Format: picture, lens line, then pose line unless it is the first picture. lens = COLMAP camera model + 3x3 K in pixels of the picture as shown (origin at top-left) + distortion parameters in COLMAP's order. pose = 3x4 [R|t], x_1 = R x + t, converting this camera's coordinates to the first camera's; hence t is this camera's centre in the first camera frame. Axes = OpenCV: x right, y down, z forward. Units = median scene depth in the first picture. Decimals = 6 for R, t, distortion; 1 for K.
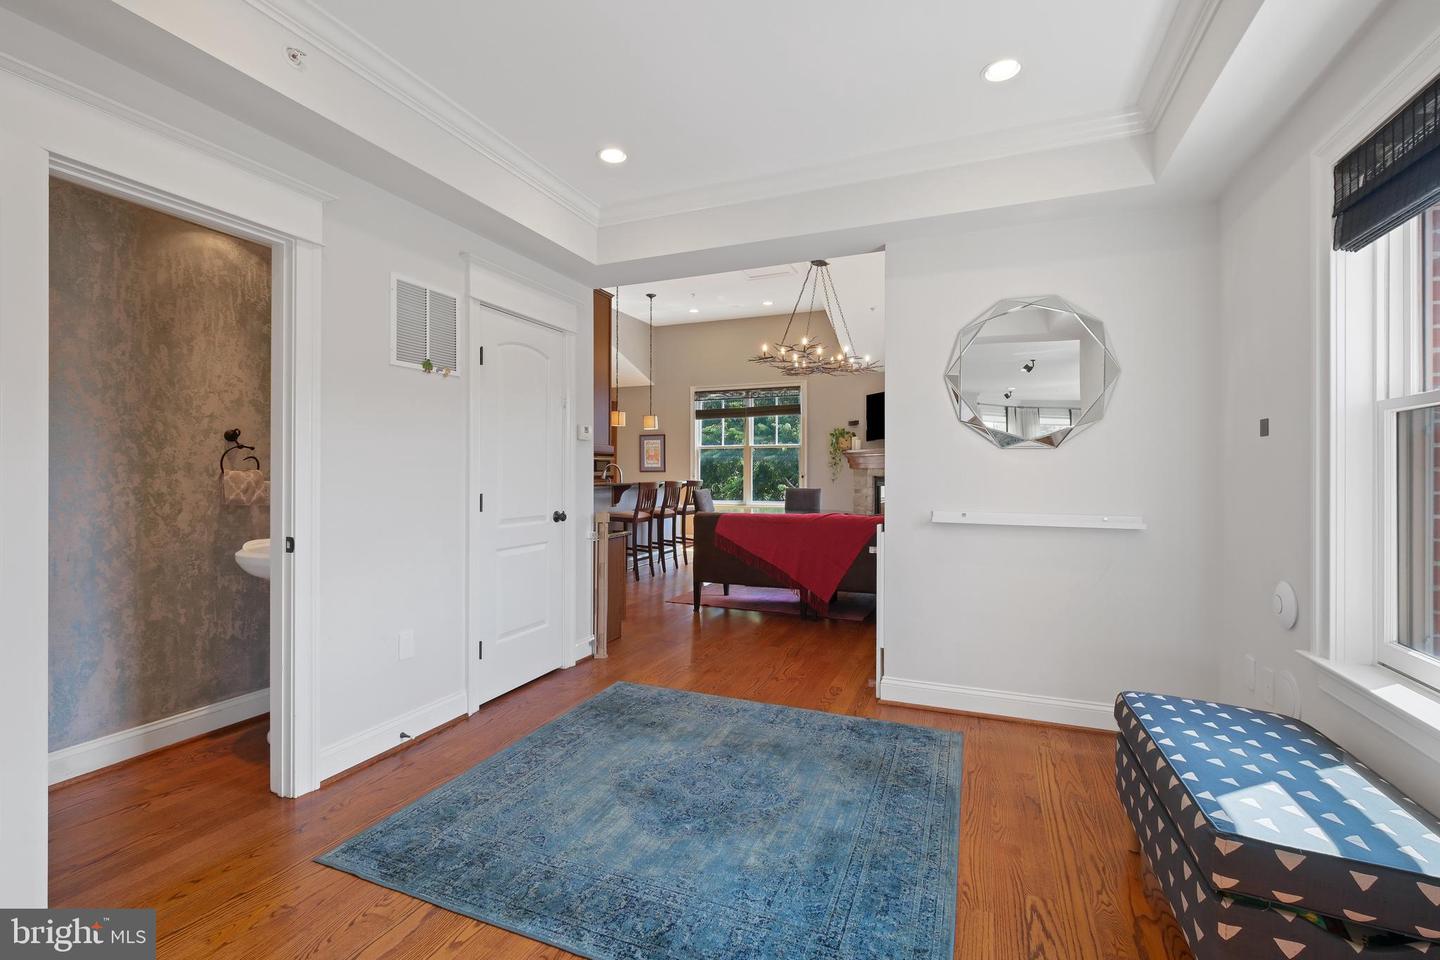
lens RADIAL K [[634.0, 0, 709.7], [0, 634.0, 467.7], [0, 0, 1]] dist [0.001313, -0.000787]
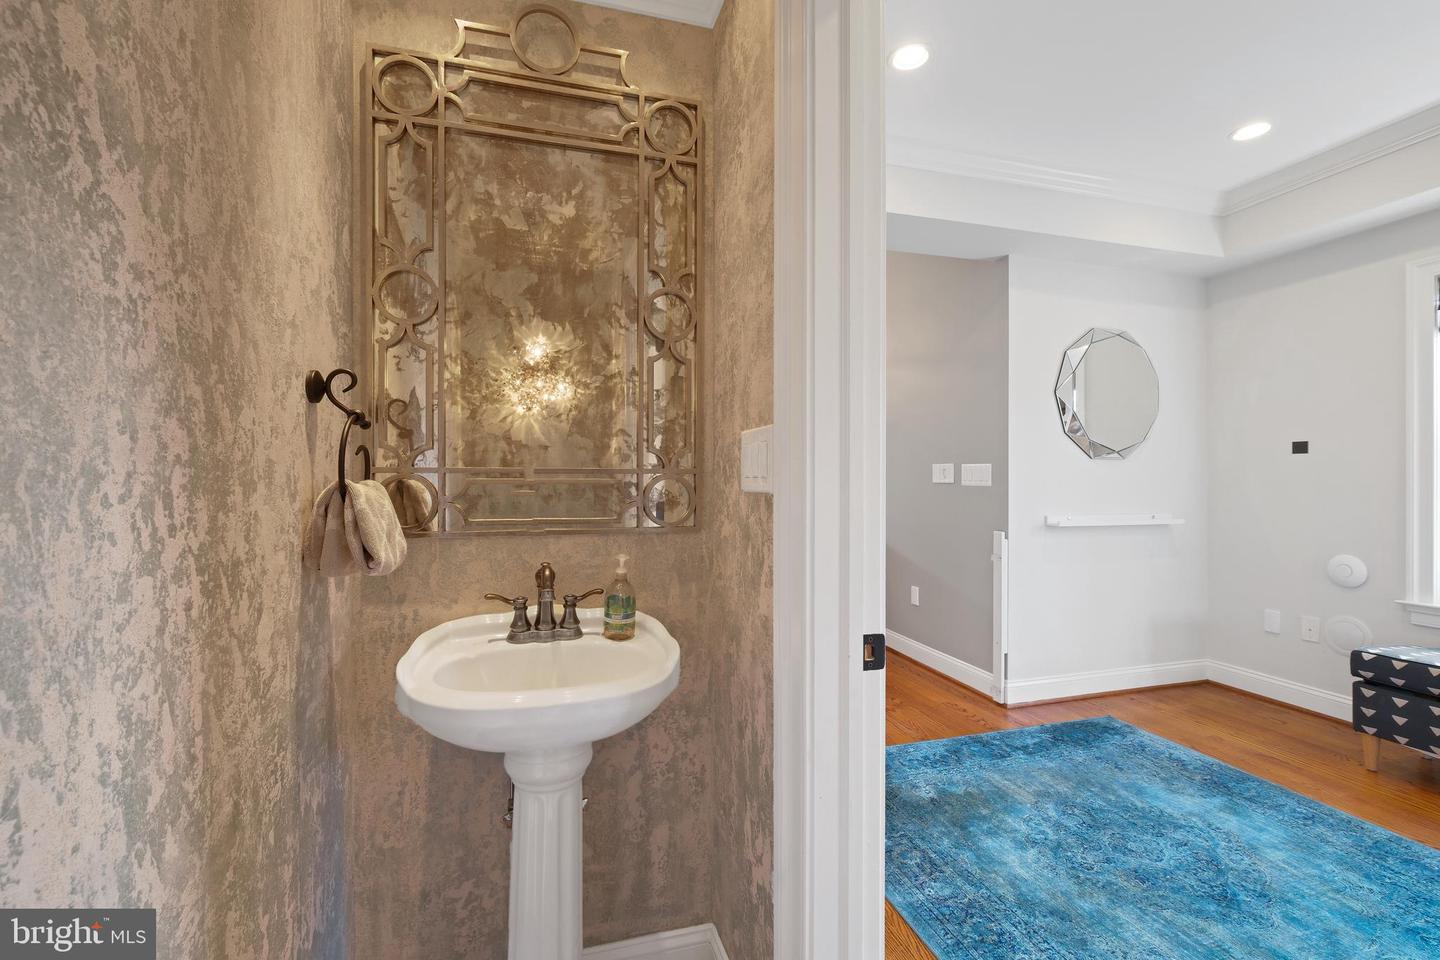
lens RADIAL K [[634.0, 0, 717.4], [0, 634.0, 477.3], [0, 0, 1]] dist [0.001313, -0.000787]
pose [[0.767250, 0.000058, 0.641348, -0.229355], [-0.008538, 0.999912, 0.010123, -0.000670], [-0.641291, -0.013243, 0.767183, 0.164630]]
